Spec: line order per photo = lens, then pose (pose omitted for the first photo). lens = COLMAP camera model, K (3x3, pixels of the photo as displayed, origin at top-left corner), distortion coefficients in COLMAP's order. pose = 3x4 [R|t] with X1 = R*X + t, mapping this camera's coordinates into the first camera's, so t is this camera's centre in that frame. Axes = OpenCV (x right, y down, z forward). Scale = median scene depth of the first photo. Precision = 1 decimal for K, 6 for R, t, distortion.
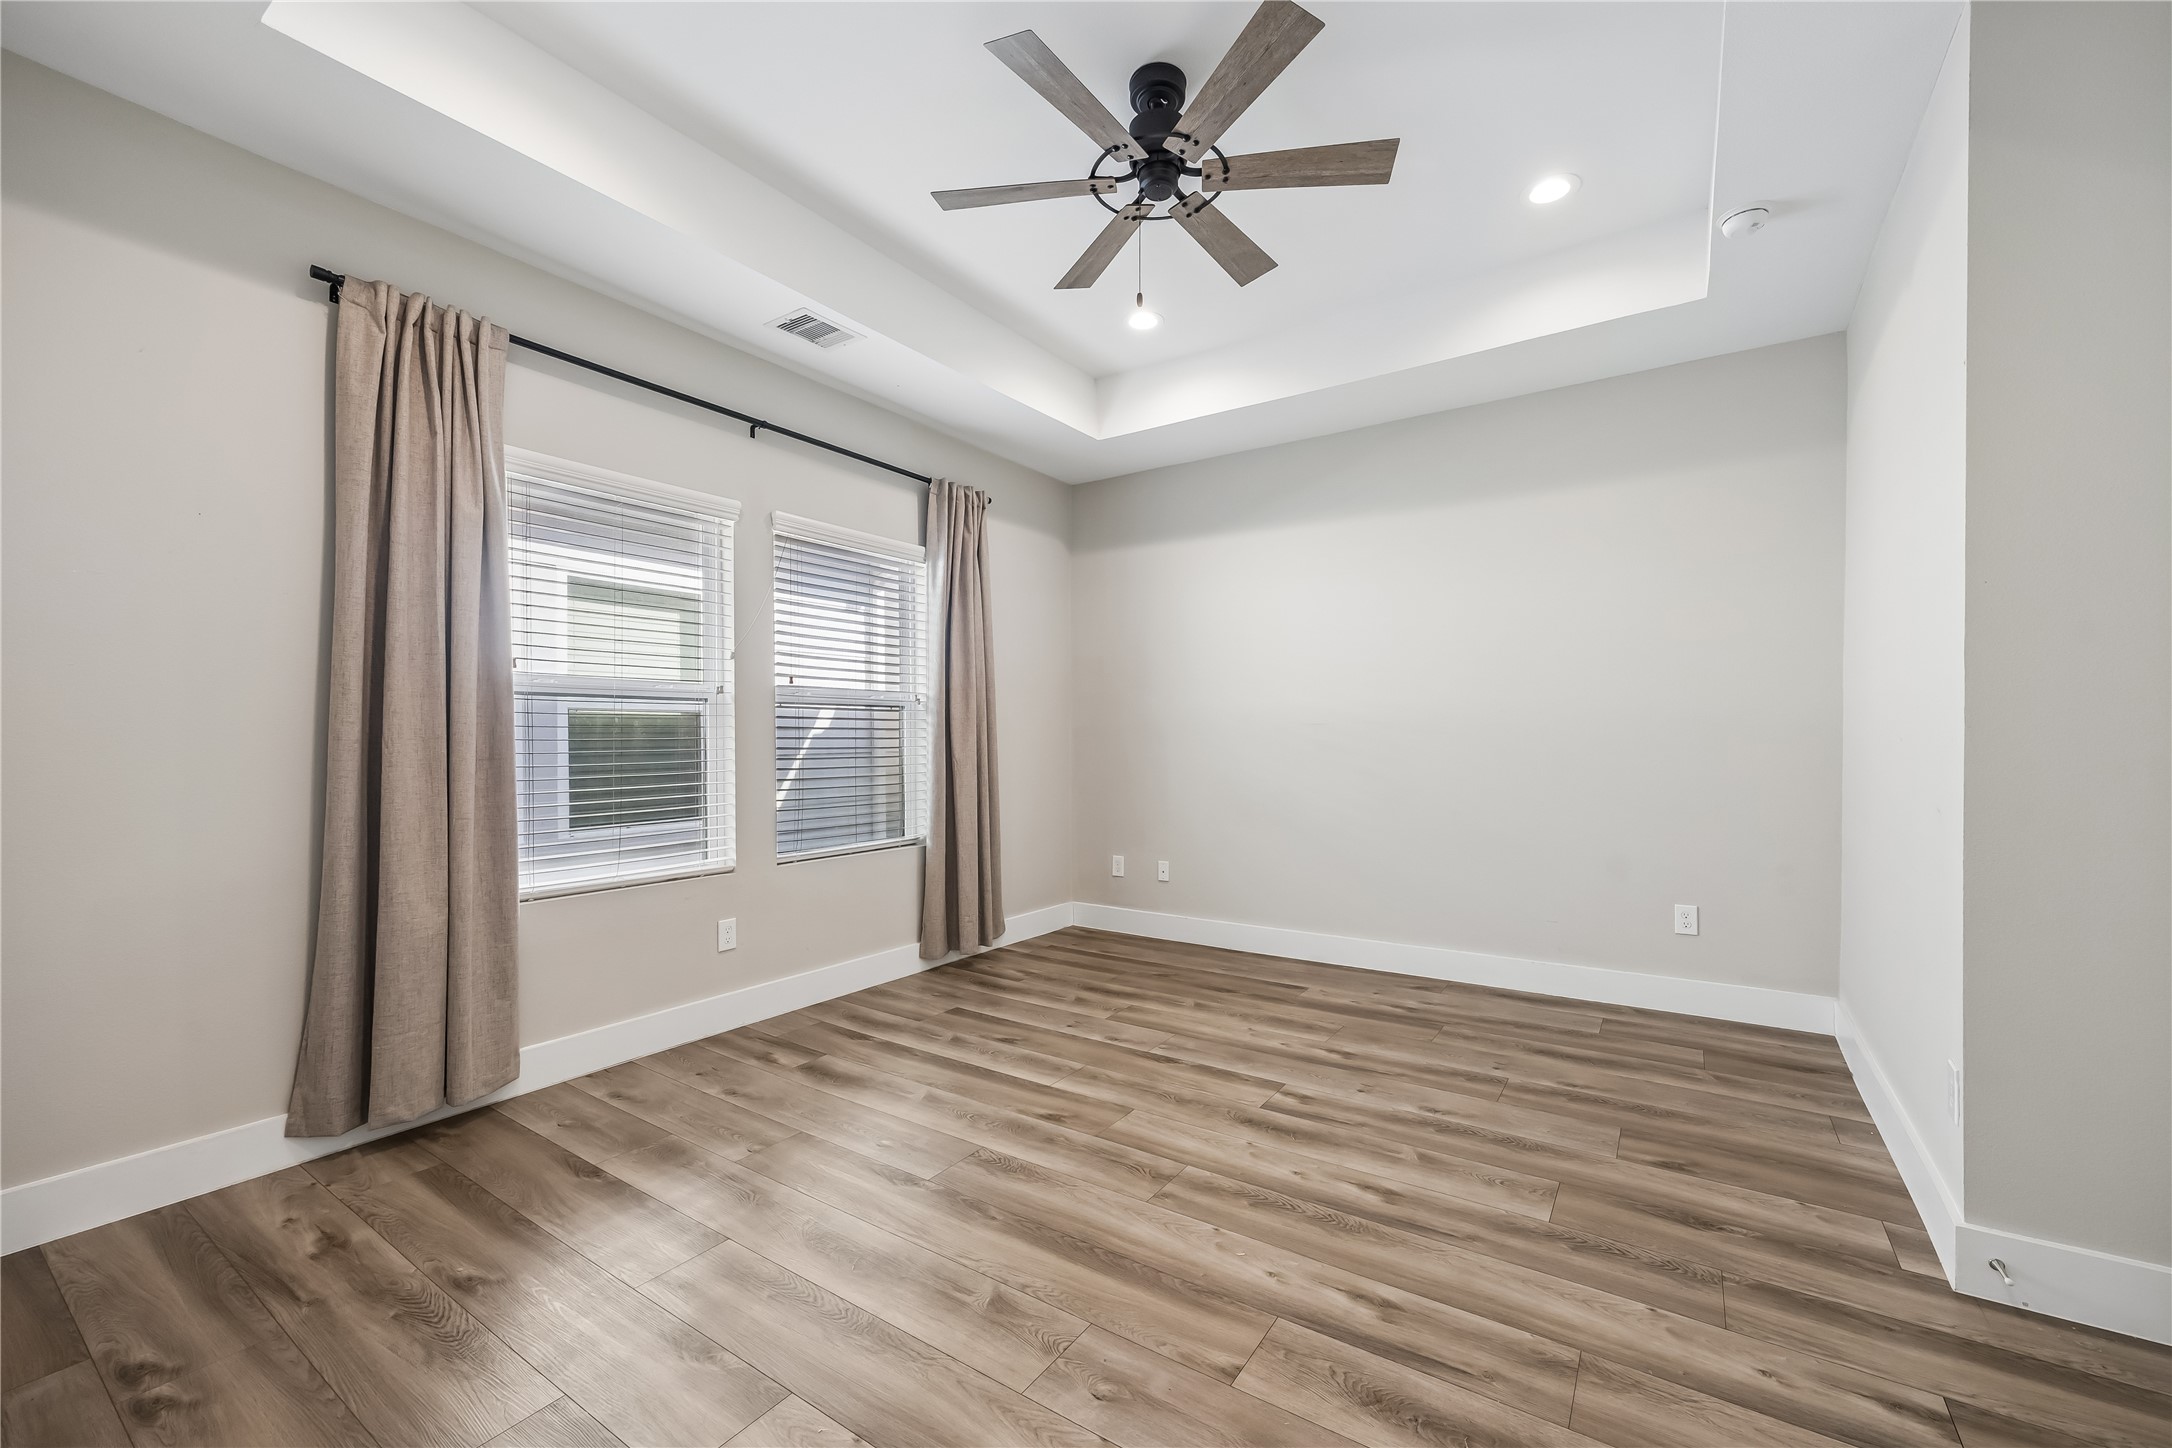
lens RADIAL K [[881.6, 0, 1086.1], [0, 881.6, 731.0], [0, 0, 1]] dist [0.000378, 0.000381]
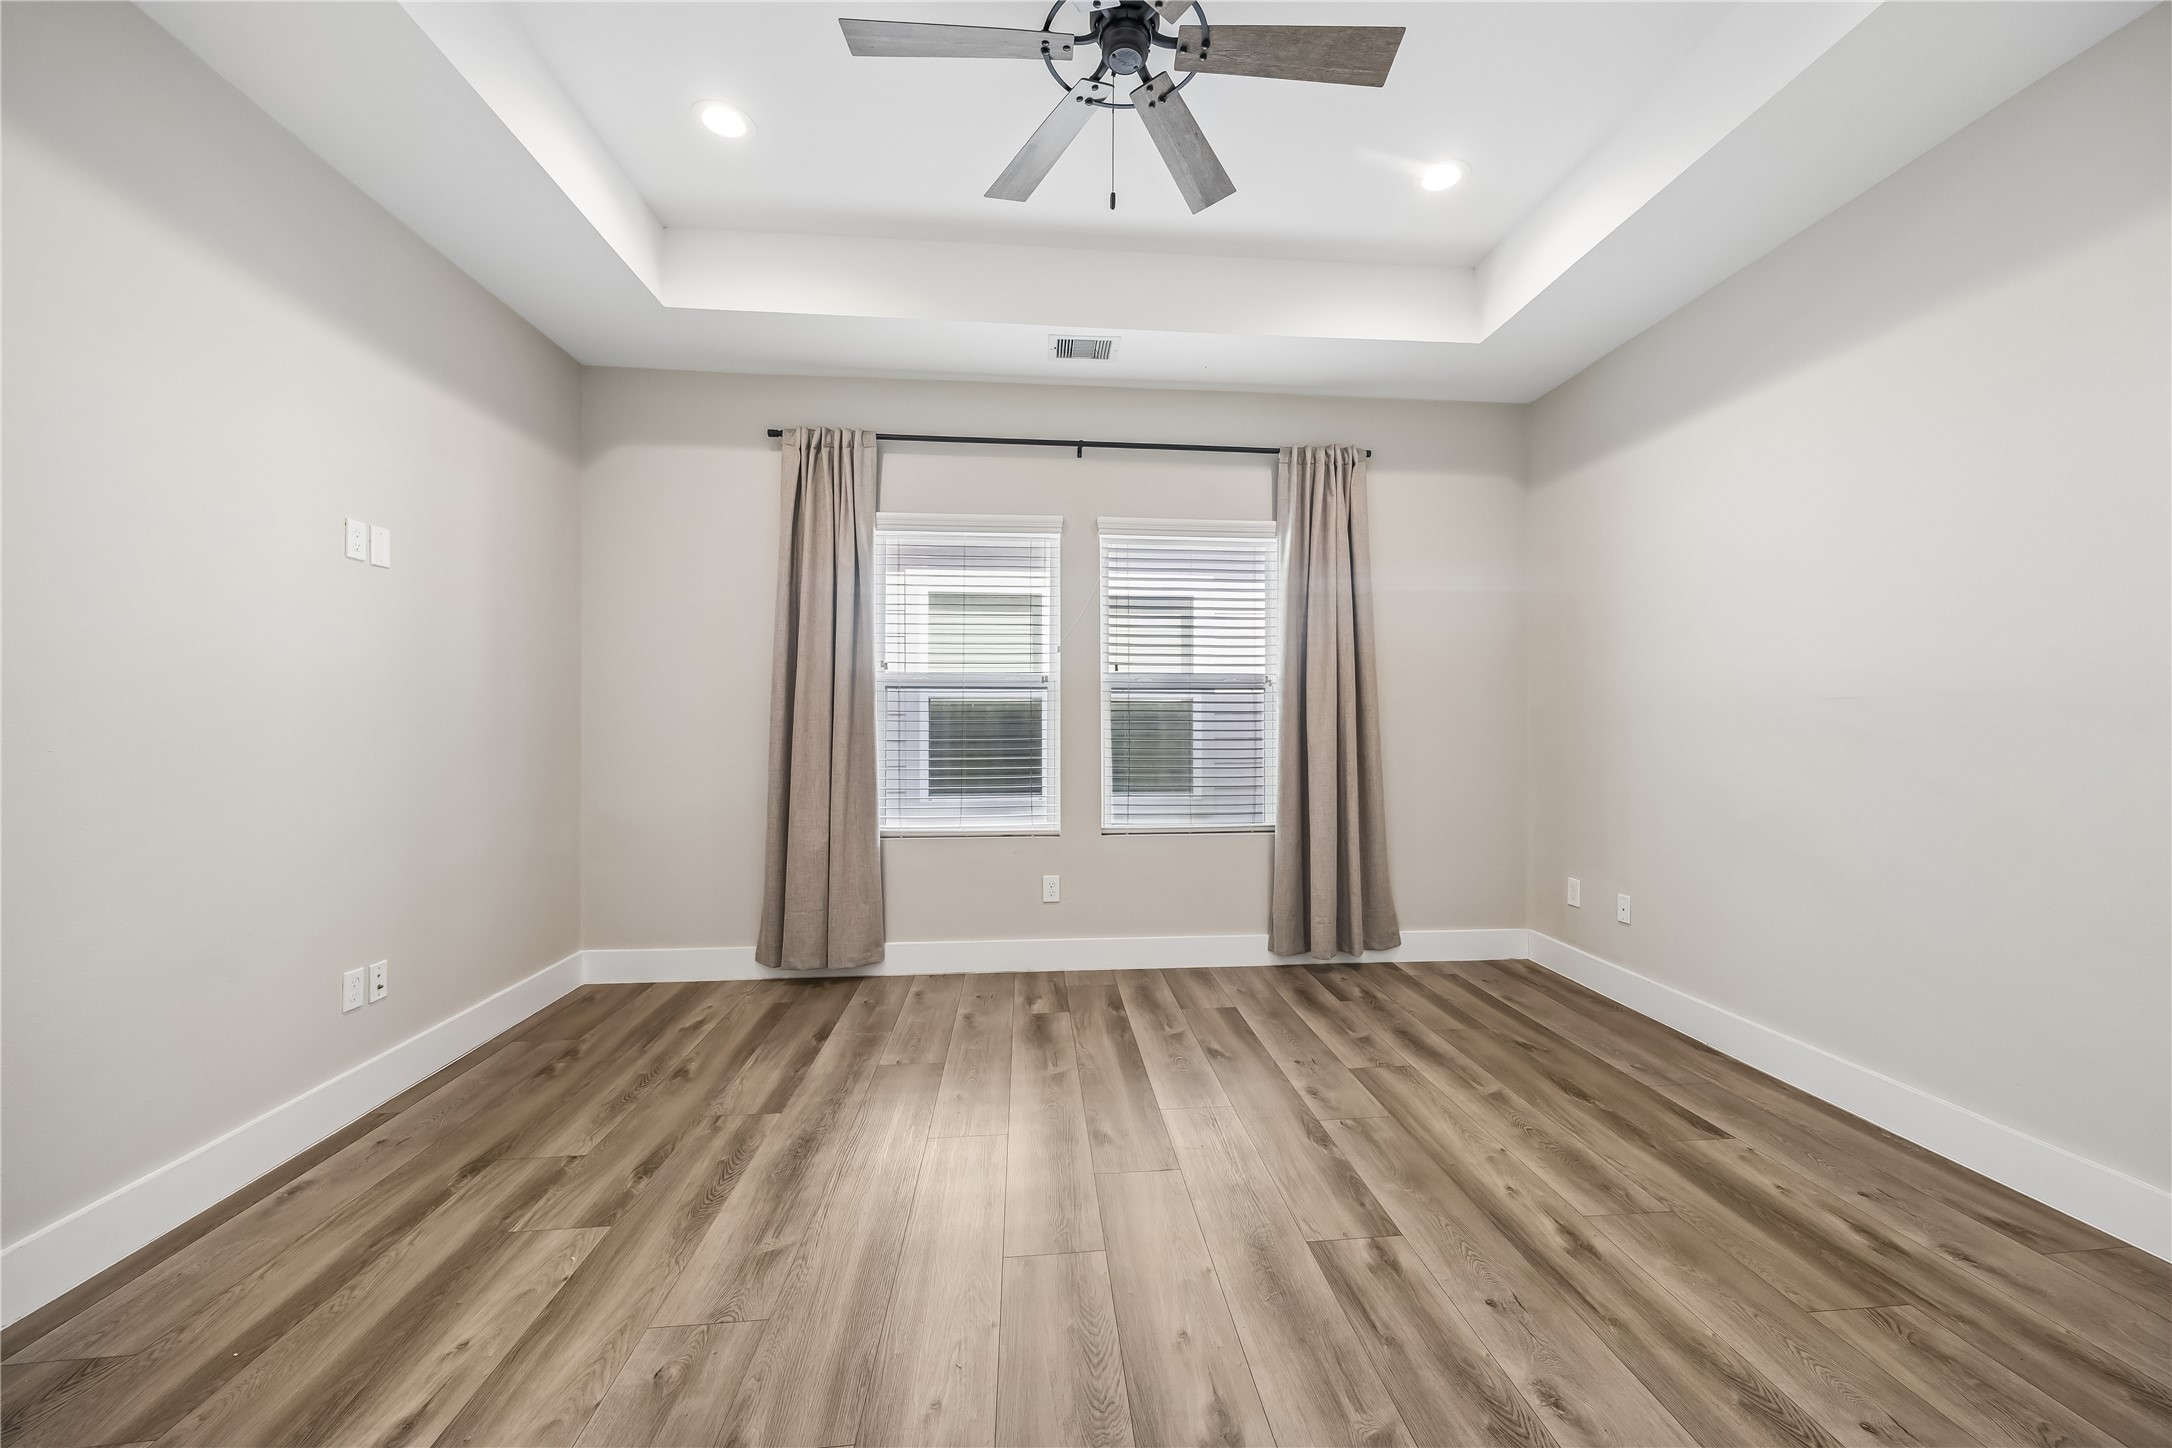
lens RADIAL K [[821.6, 0, 1091.1], [0, 821.6, 711.4], [0, 0, 1]] dist [0.000817, 0.000441]
pose [[0.634205, -0.008512, -0.773118, 0.472181], [0.002203, 0.999955, -0.009202, 0.006551], [0.773161, 0.004133, 0.634196, 0.352585]]
